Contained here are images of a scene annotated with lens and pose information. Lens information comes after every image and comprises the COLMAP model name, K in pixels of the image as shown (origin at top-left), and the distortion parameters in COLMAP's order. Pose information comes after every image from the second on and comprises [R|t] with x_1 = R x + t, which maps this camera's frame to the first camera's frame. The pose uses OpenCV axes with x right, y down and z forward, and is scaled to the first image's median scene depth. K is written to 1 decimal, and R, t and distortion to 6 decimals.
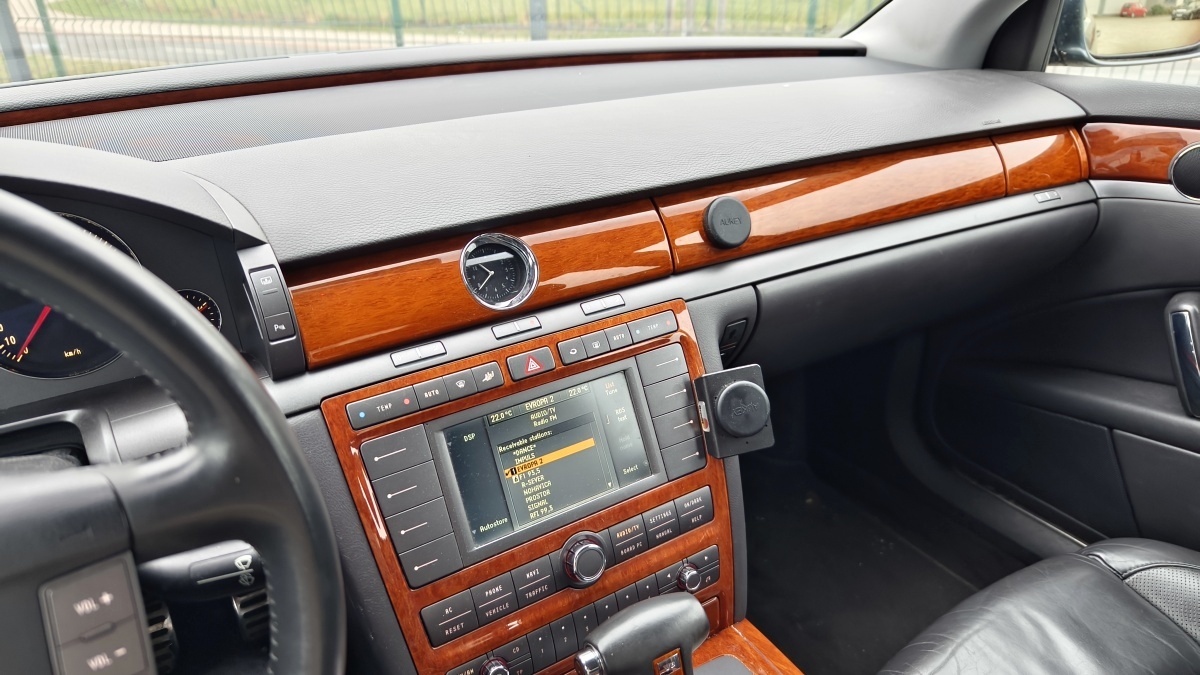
lens RADIAL K [[826.8, 0, 611.3], [0, 826.8, 352.4], [0, 0, 1]] dist [-0.015482, 0.004095]
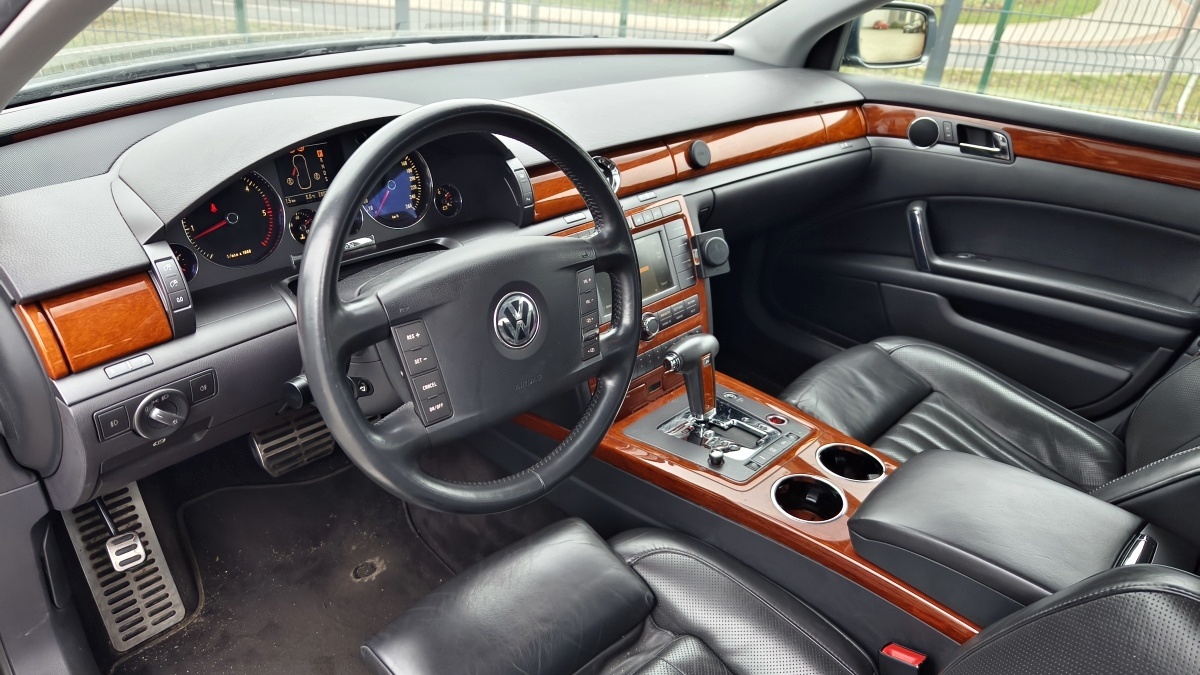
lens RADIAL K [[813.1, 0, 607.4], [0, 813.1, 337.8], [0, 0, 1]] dist [0.002708, -0.002252]
pose [[0.967545, -0.042262, 0.249138, -0.569512], [0.033267, 0.998638, 0.040204, 0.185634], [-0.250498, -0.030611, 0.967633, -0.780751]]
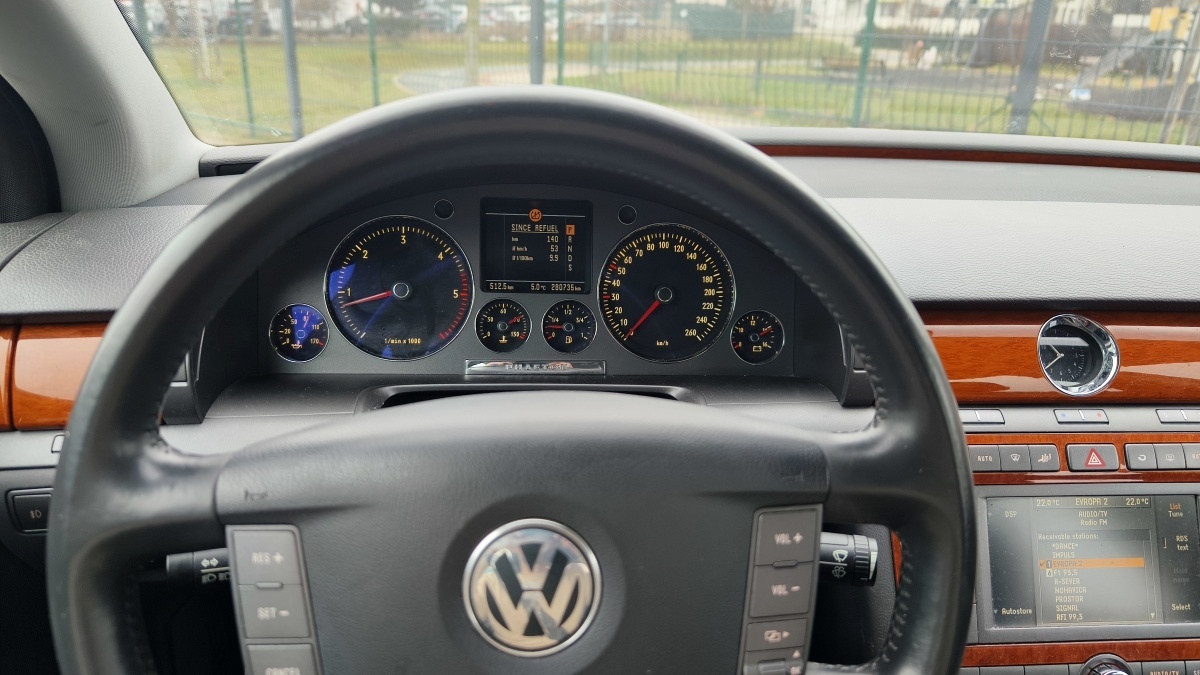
lens RADIAL K [[816.4, 0, 595.1], [0, 816.4, 357.4], [0, 0, 1]] dist [0.033517, -0.038661]
pose [[0.872377, 0.213082, -0.439947, -0.187383], [-0.256176, 0.965794, -0.040207, 0.078806], [0.416331, 0.147779, 0.897123, -0.078874]]
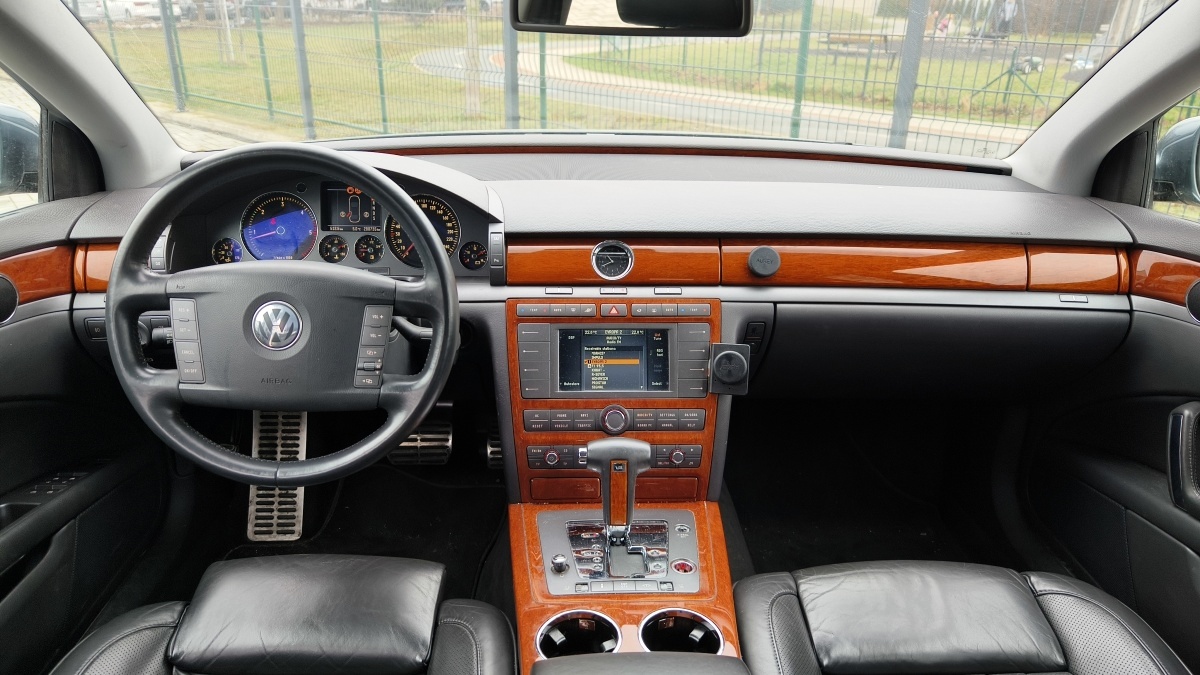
lens RADIAL K [[816.4, 0, 595.1], [0, 816.4, 357.4], [0, 0, 1]] dist [0.033517, -0.038661]
pose [[0.860200, 0.224367, -0.457947, 0.686829], [-0.254606, 0.967034, -0.004458, 0.126576], [0.441850, 0.120431, 0.888968, -0.612259]]
